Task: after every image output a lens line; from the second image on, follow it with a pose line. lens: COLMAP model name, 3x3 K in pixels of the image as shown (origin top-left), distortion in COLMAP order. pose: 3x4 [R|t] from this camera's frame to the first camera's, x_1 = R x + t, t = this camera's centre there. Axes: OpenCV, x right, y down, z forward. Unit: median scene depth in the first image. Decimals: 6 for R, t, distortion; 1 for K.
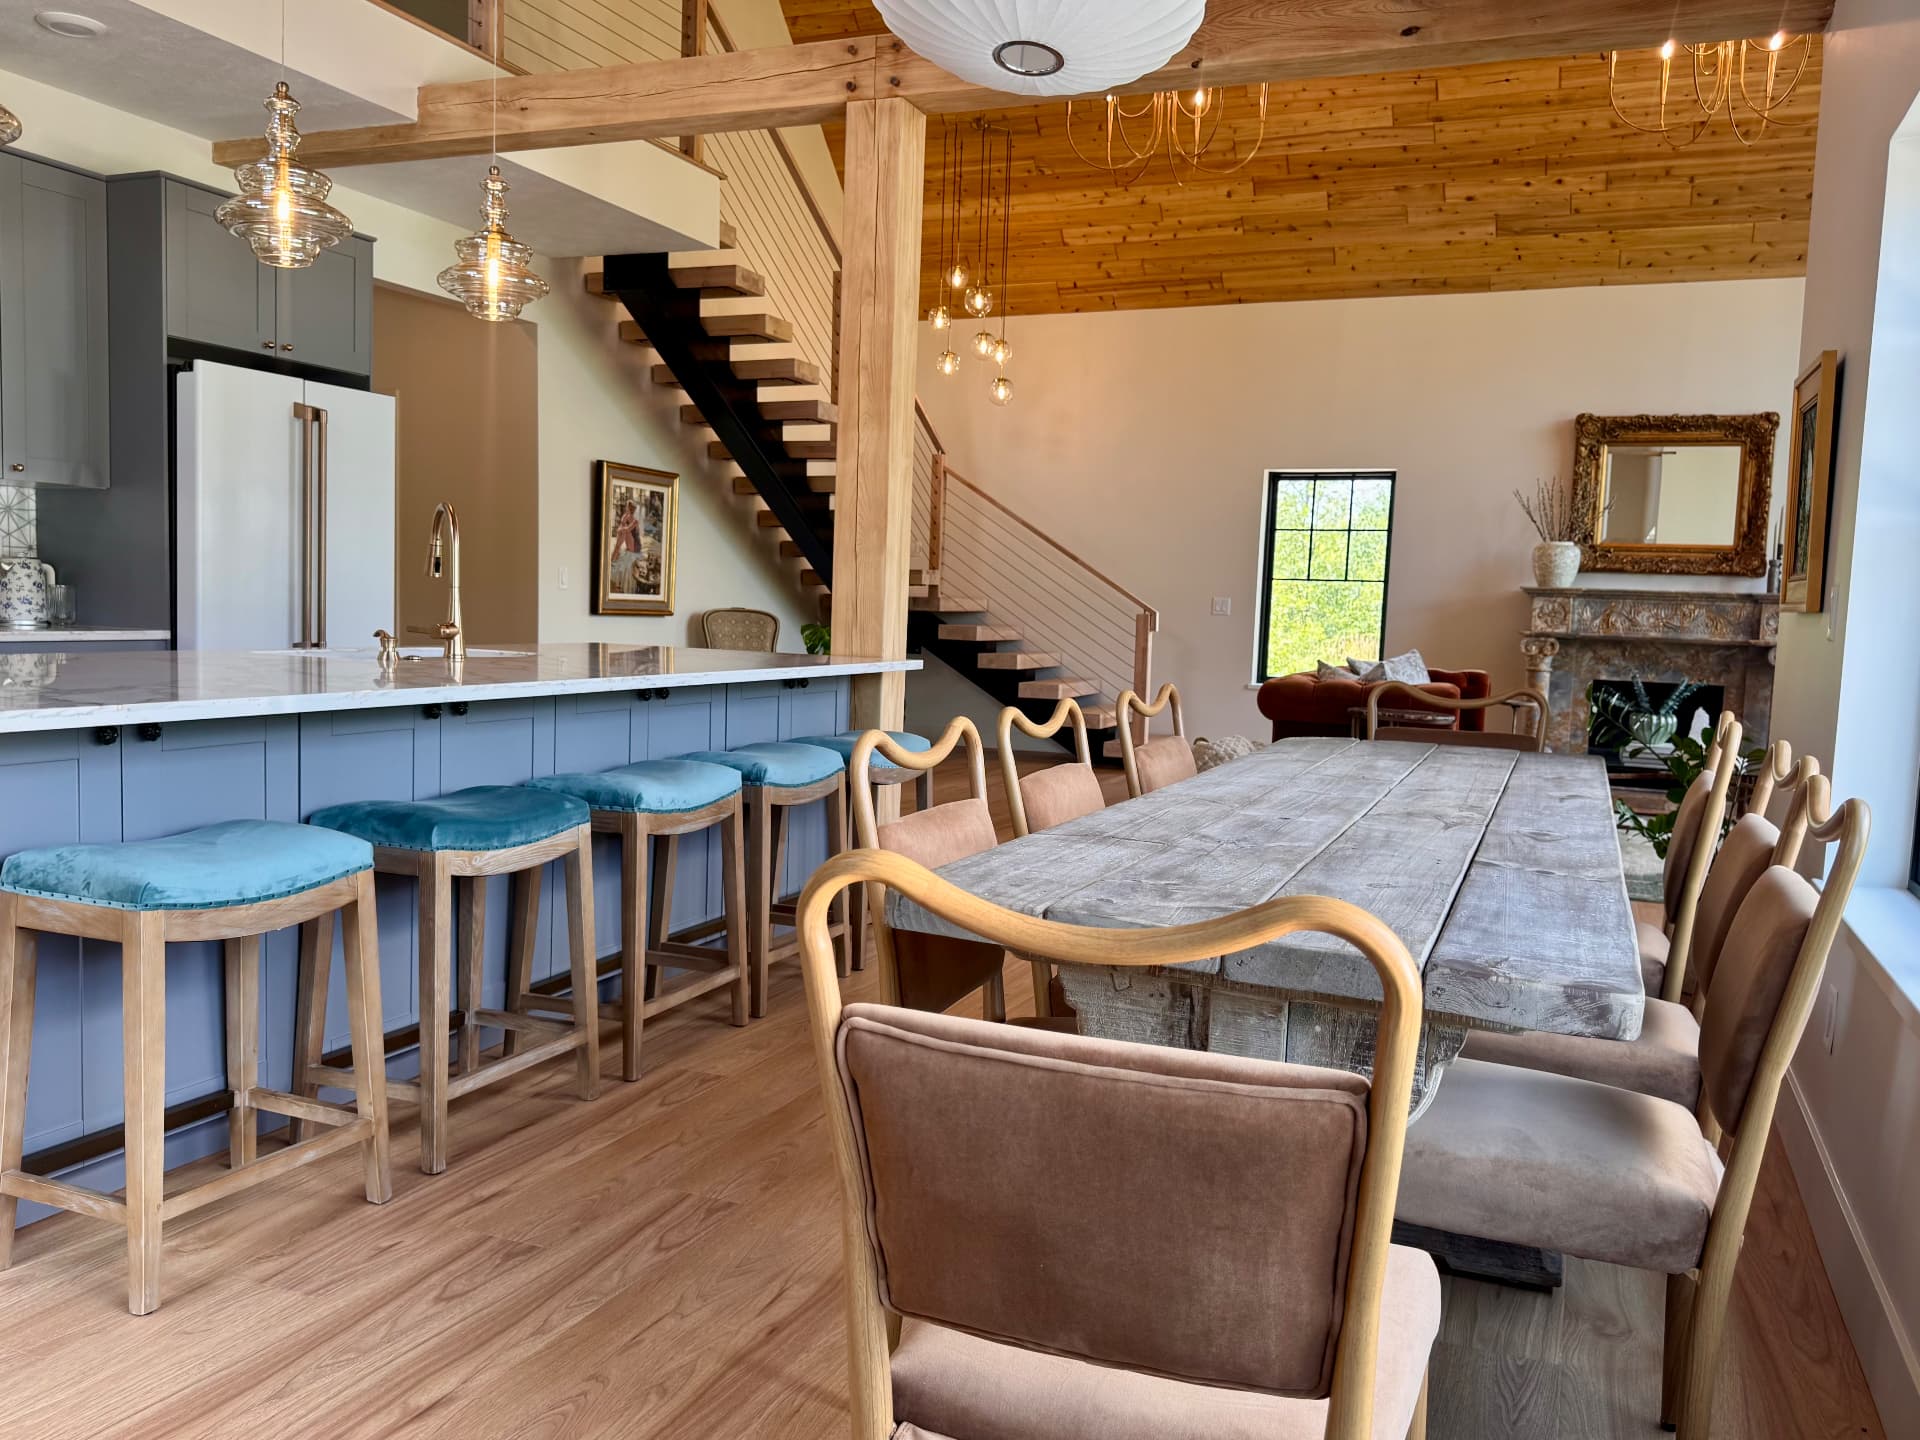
lens RADIAL K [[1453.9, 0, 960.0], [0, 1453.9, 720.0], [0, 0, 1]] dist [0.052379, -0.061613]
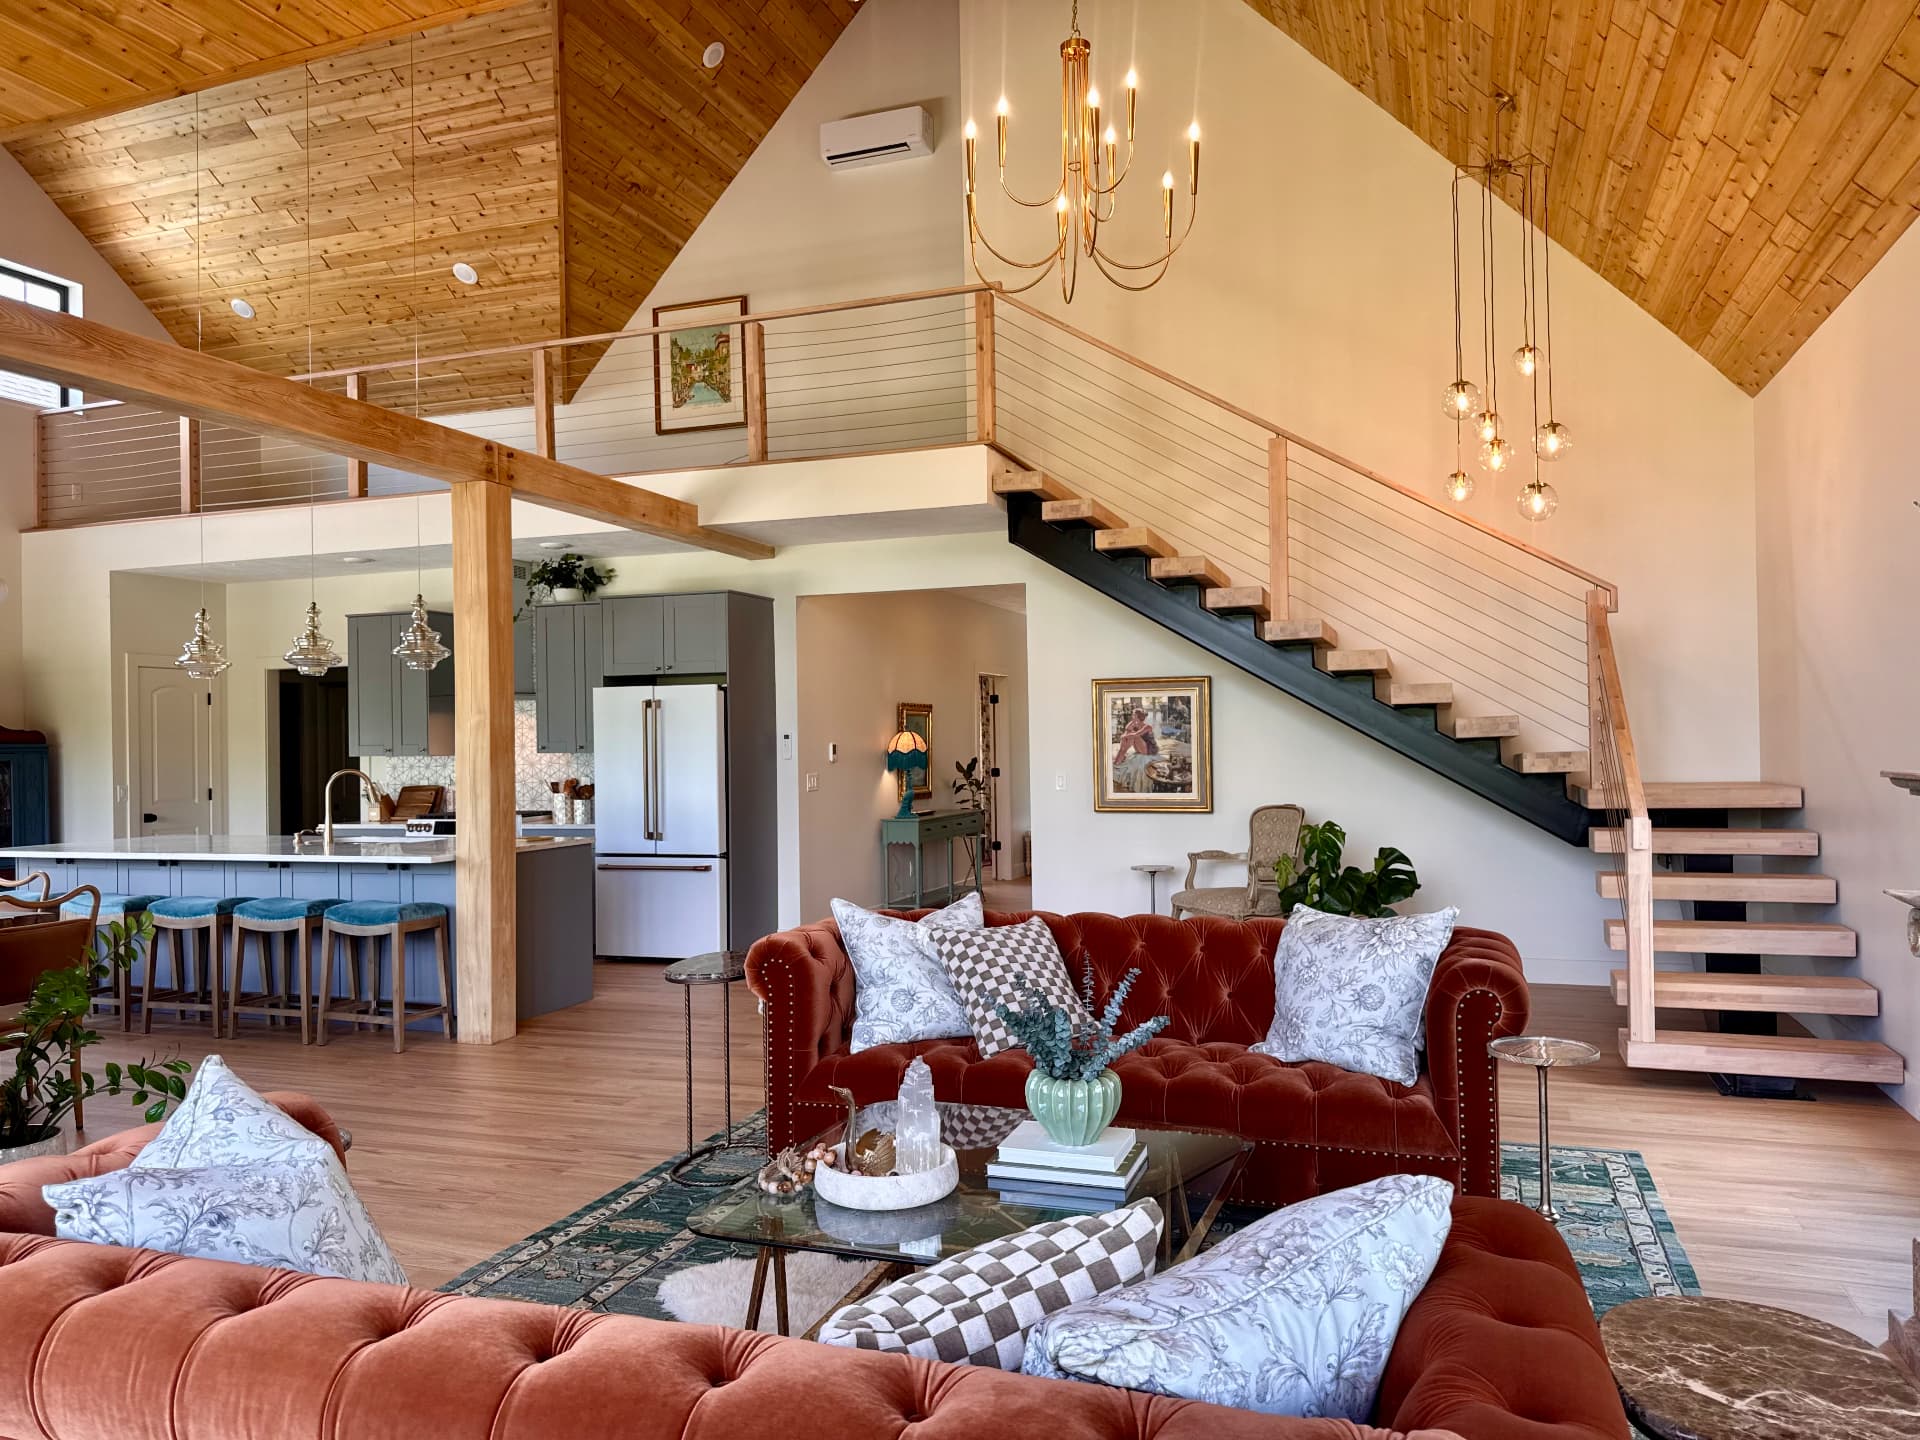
lens RADIAL K [[1347.4, 0, 960.0], [0, 1347.4, 720.0], [0, 0, 1]] dist [0.075258, -0.112617]
pose [[0.092655, -0.058089, -0.994002, 0.773162], [-0.063665, 0.995908, -0.064135, -0.067144], [0.993661, 0.069226, 0.088577, 0.769458]]
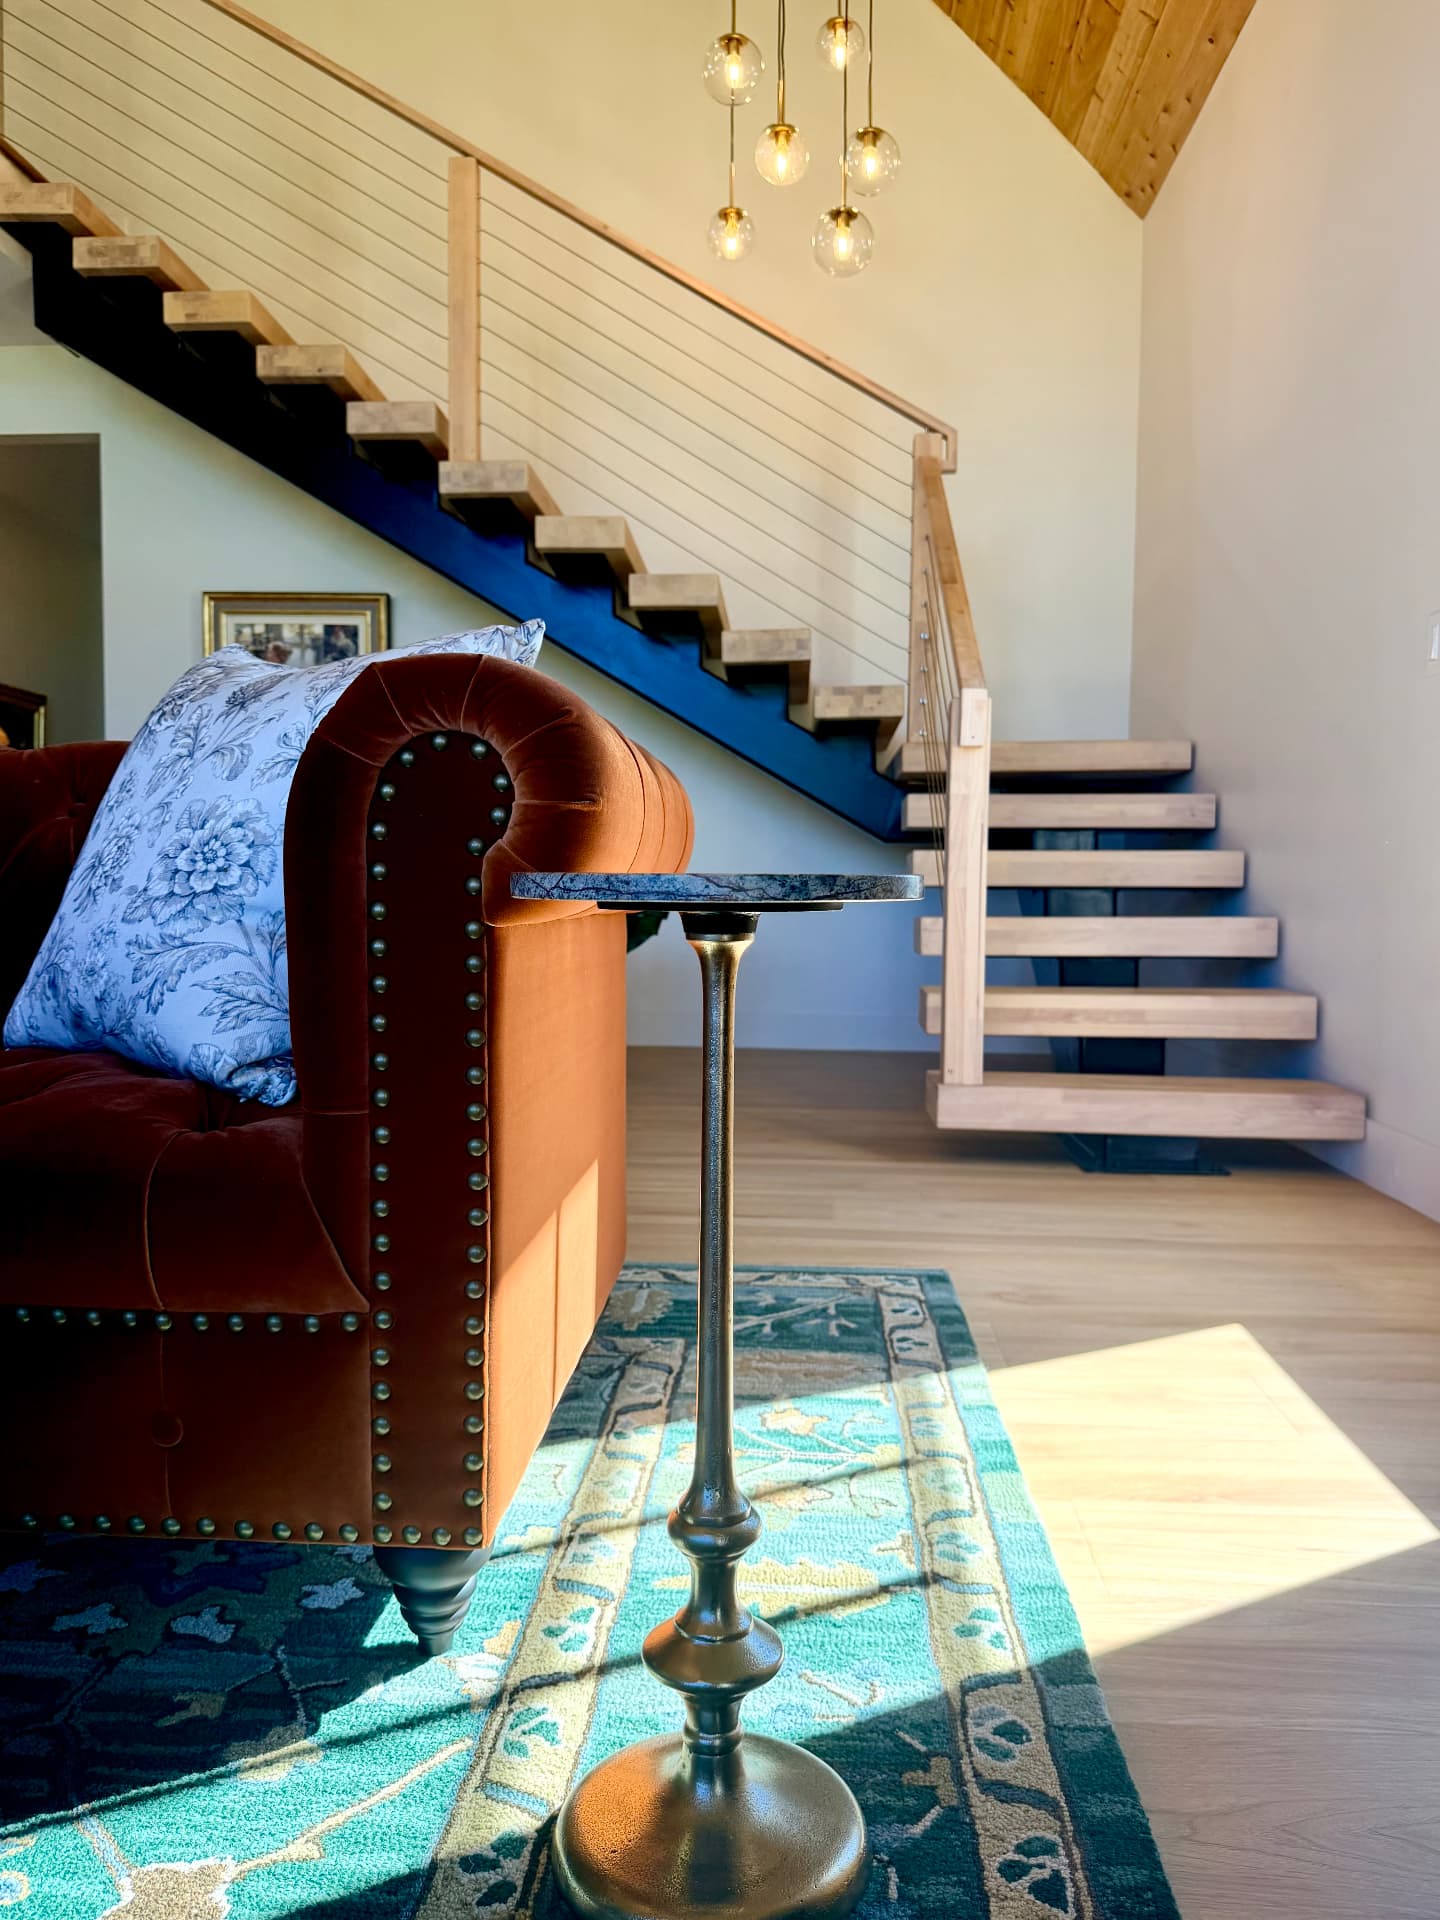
lens RADIAL K [[1347.4, 0, 720.0], [0, 1347.4, 960.0], [0, 0, 1]] dist [0.075258, -0.112617]
pose [[0.362305, 0.002973, -0.932055, 0.465103], [-0.071910, 0.997103, -0.024772, 0.004313], [0.929282, 0.076000, 0.361469, 0.965421]]
